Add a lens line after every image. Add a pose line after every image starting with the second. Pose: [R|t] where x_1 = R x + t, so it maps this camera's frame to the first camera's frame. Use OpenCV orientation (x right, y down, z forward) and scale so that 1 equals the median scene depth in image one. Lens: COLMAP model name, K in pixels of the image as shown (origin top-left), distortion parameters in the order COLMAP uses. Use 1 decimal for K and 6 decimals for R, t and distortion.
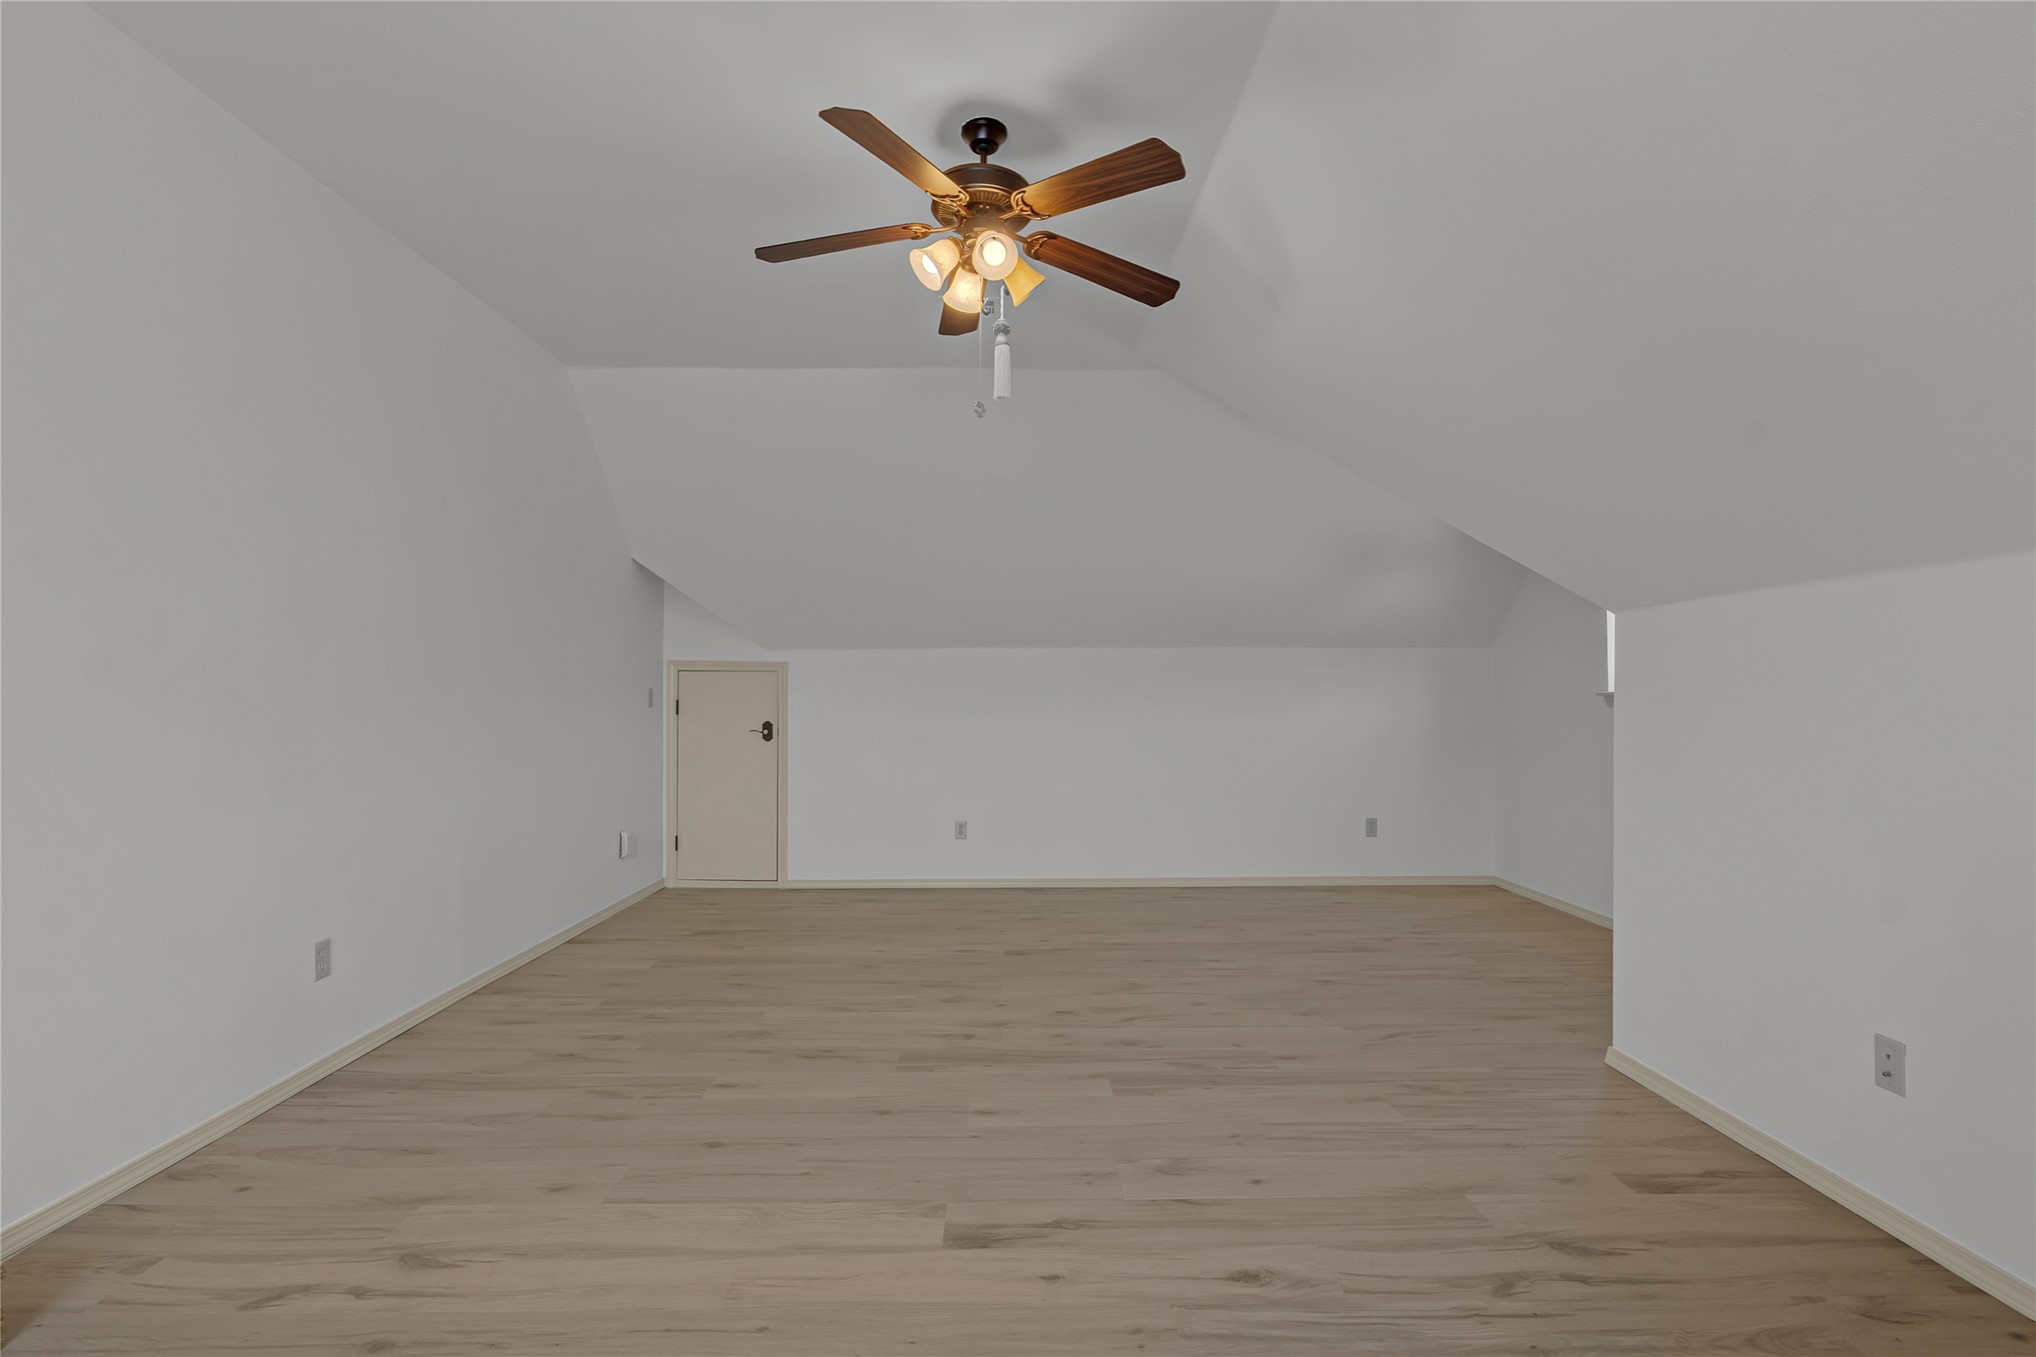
lens RADIAL K [[968.4, 0, 998.1], [0, 968.4, 704.8], [0, 0, 1]] dist [-0.007622, -0.000228]
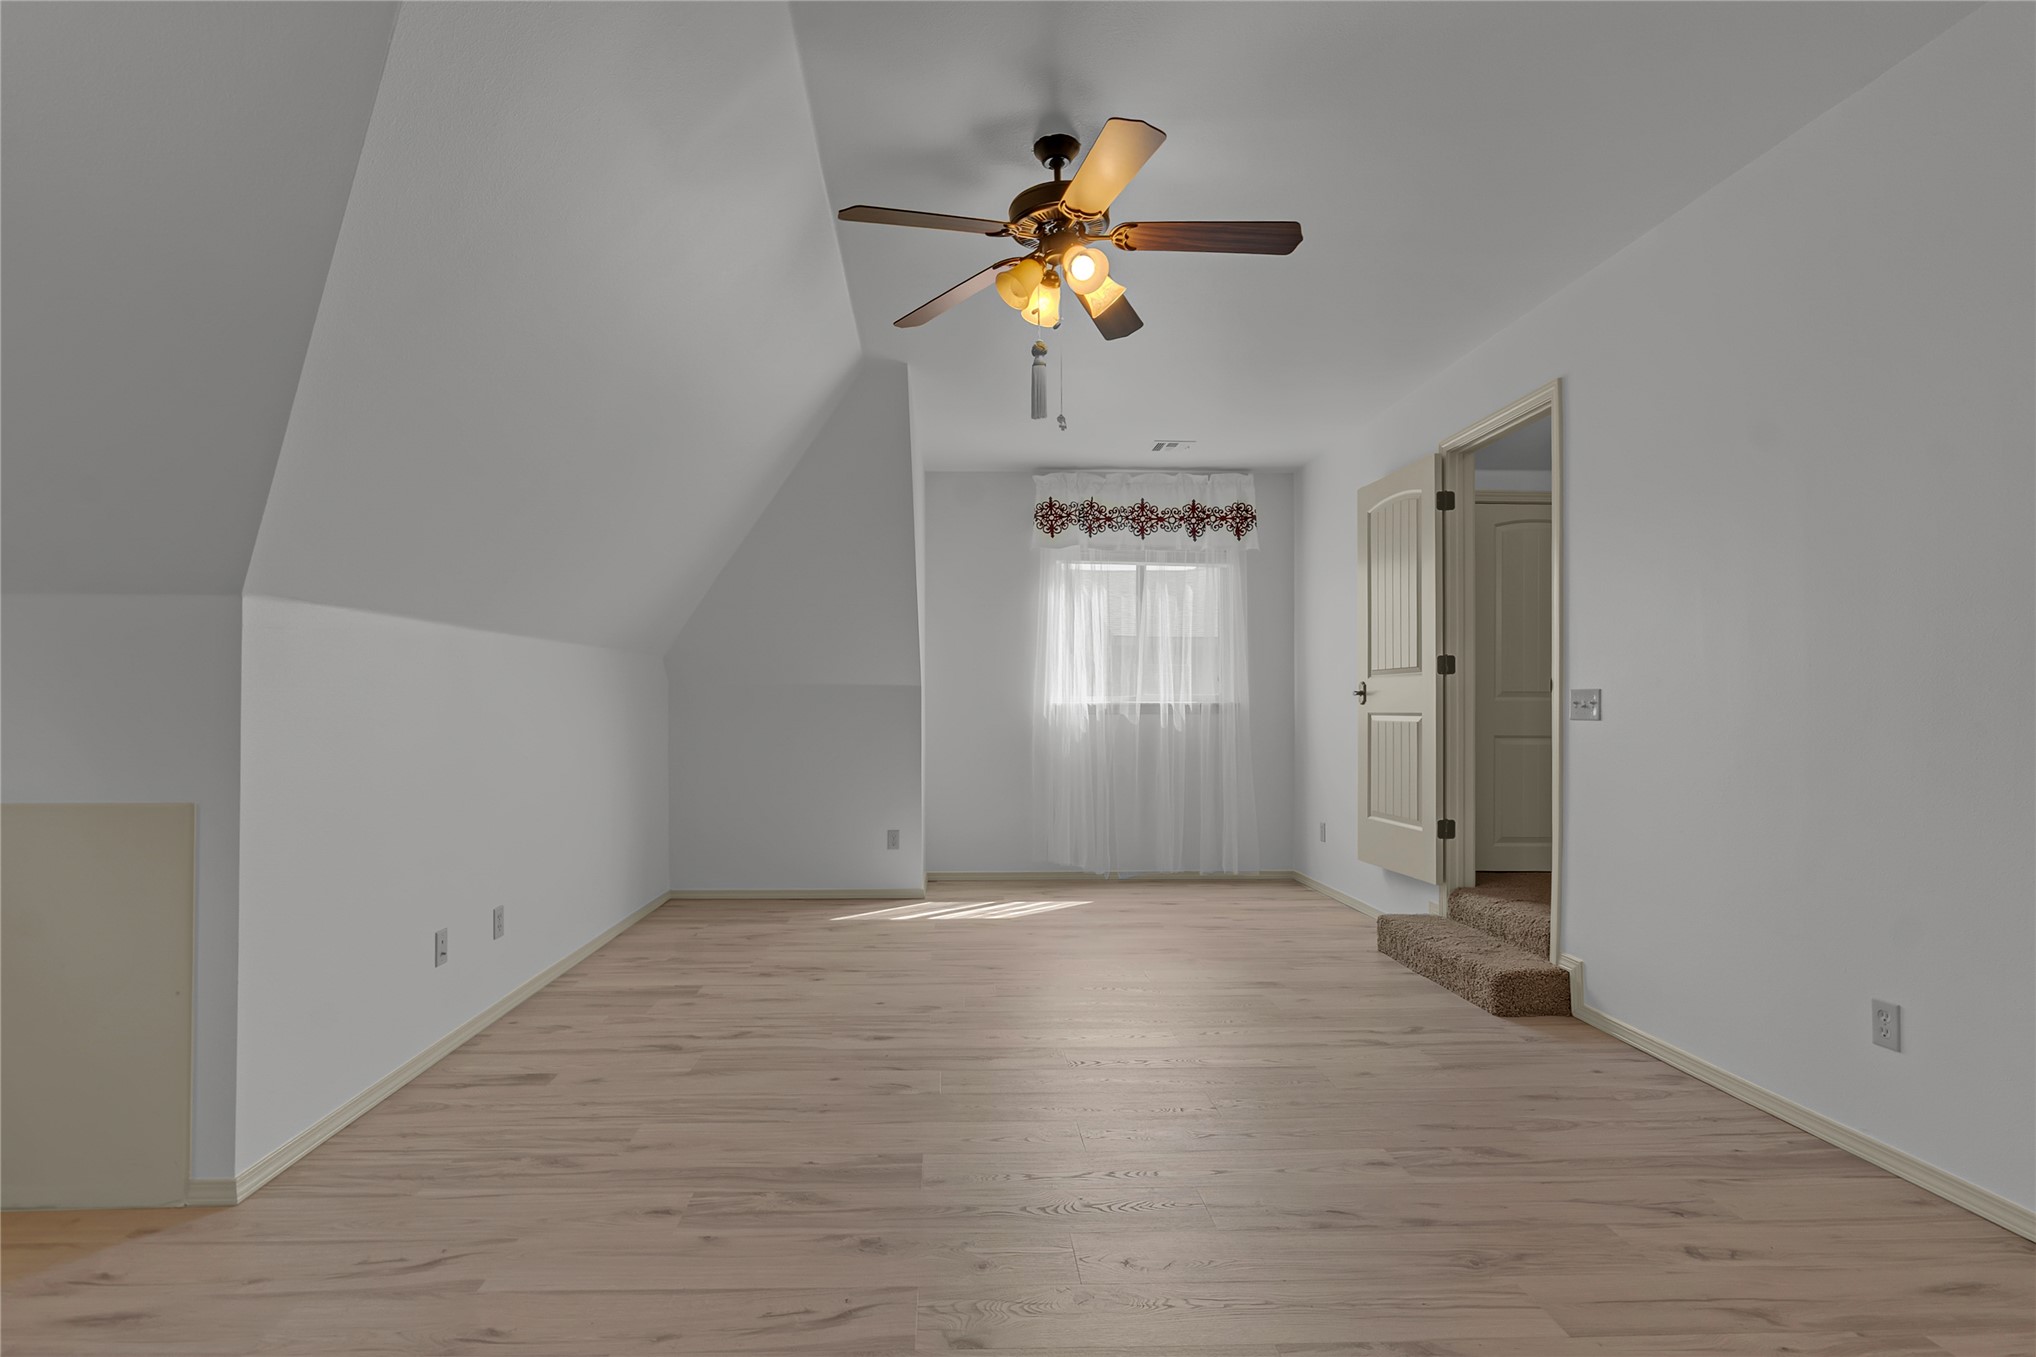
lens RADIAL K [[968.4, 0, 998.1], [0, 968.4, 704.8], [0, 0, 1]] dist [-0.007622, -0.000228]
pose [[-0.998351, -0.000542, -0.057405, 0.101566], [-0.000927, 0.999977, 0.006683, -0.012408], [0.057400, 0.006725, -0.998329, 1.857407]]
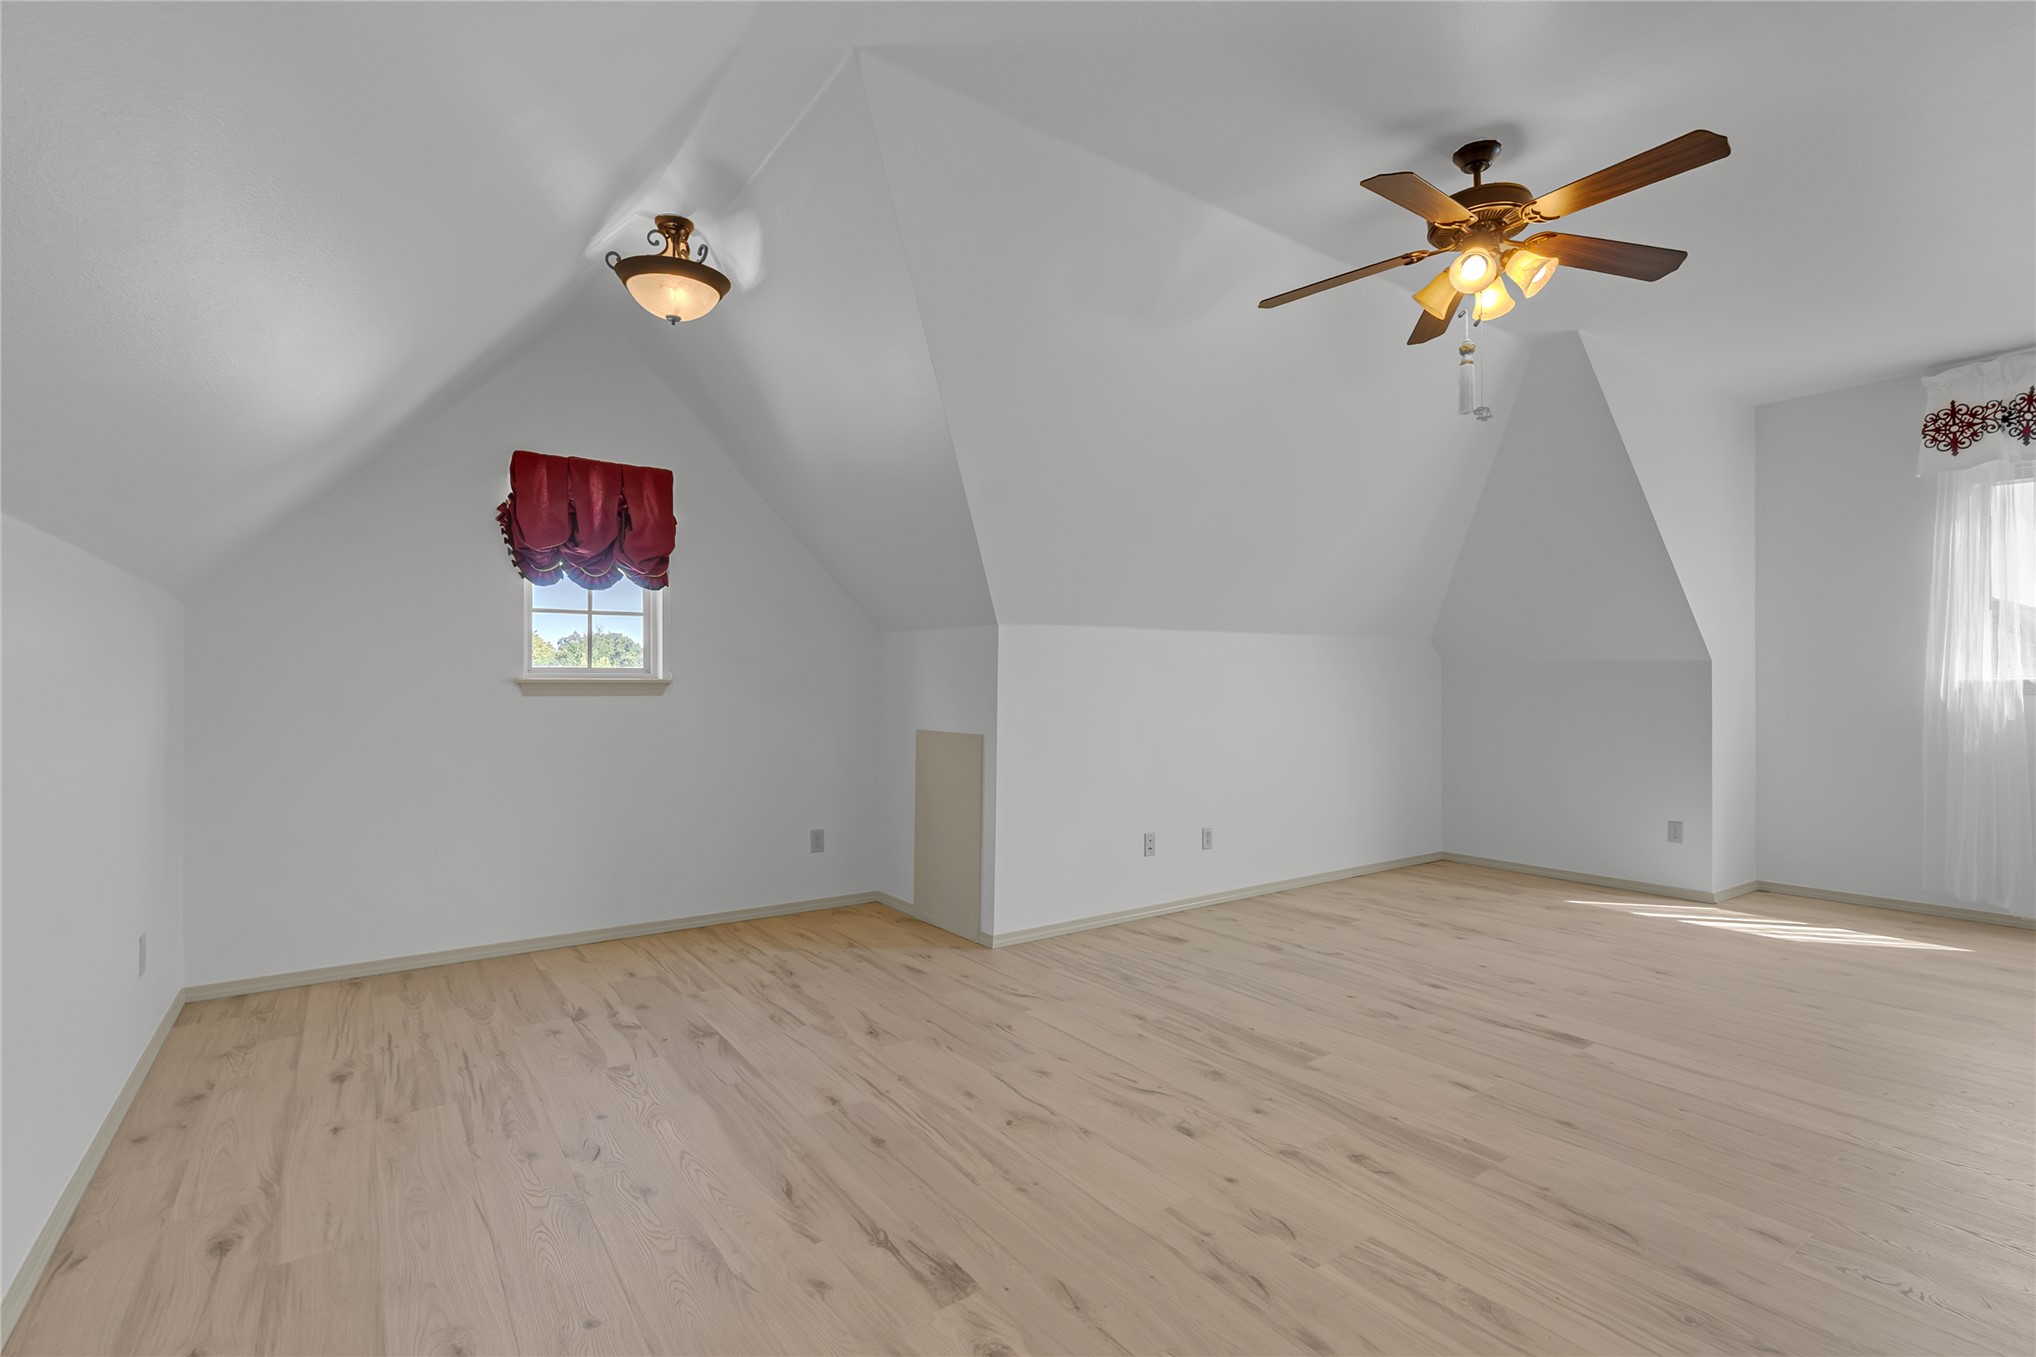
lens RADIAL K [[959.0, 0, 1023.2], [0, 959.0, 681.7], [0, 0, 1]] dist [-0.011192, -0.000674]
pose [[-0.595748, 0.002835, 0.803167, -0.522385], [0.007846, 0.999967, 0.002290, -0.013095], [-0.803133, 0.007666, -0.595750, 1.877972]]
